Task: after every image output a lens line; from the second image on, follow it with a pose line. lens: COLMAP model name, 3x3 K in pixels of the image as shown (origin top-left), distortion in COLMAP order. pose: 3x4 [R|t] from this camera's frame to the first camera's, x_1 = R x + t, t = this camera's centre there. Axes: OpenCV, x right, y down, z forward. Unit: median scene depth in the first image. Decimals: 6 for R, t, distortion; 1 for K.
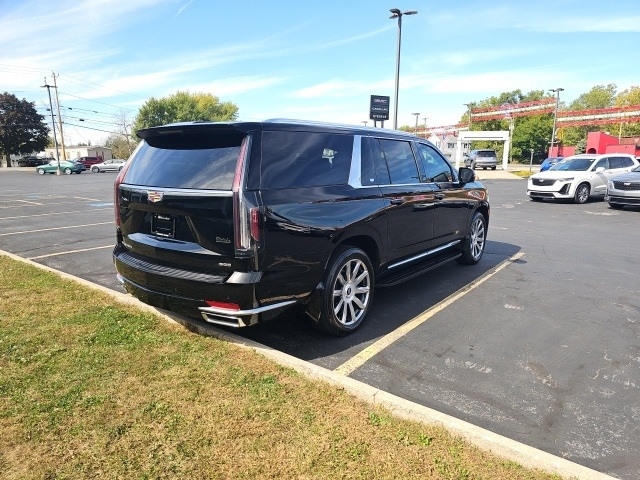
lens RADIAL K [[422.8, 0, 323.2], [0, 422.8, 239.6], [0, 0, 1]] dist [0.055362, -0.051049]
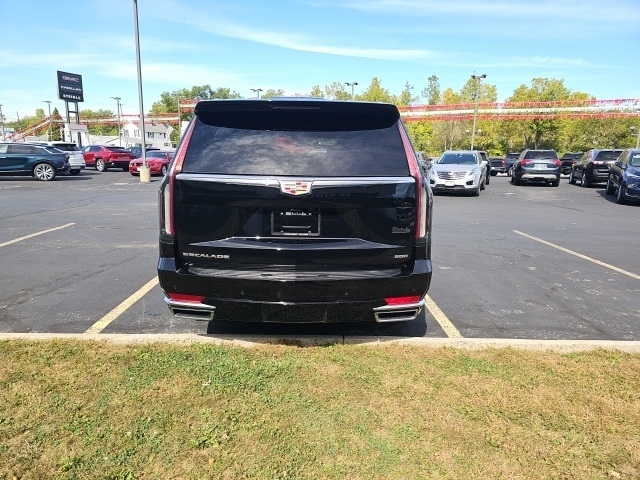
lens RADIAL K [[424.5, 0, 315.5], [0, 424.5, 241.3], [0, 0, 1]] dist [0.060494, -0.051658]
pose [[0.786186, -0.112591, 0.607647, -0.178409], [0.098392, 0.993526, 0.056790, -0.008678], [-0.610107, 0.015140, 0.792174, 0.069444]]
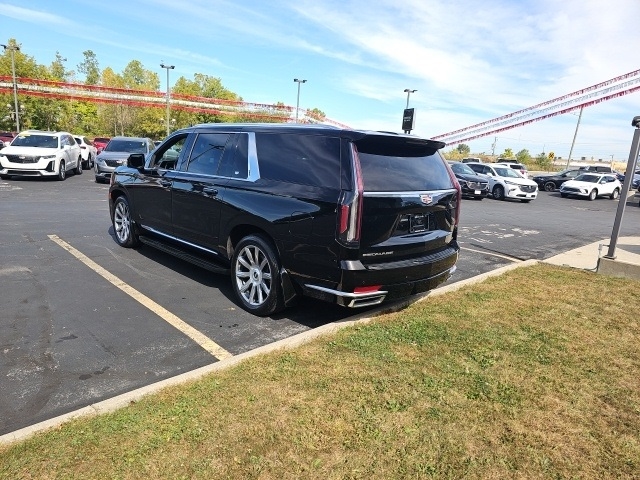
lens RADIAL K [[422.8, 0, 323.2], [0, 422.8, 239.6], [0, 0, 1]] dist [0.055362, -0.051049]
pose [[0.141659, -0.188876, 0.971730, -0.330217], [0.120125, 0.977655, 0.172515, -0.047341], [-0.982600, 0.092291, 0.161183, 0.228707]]
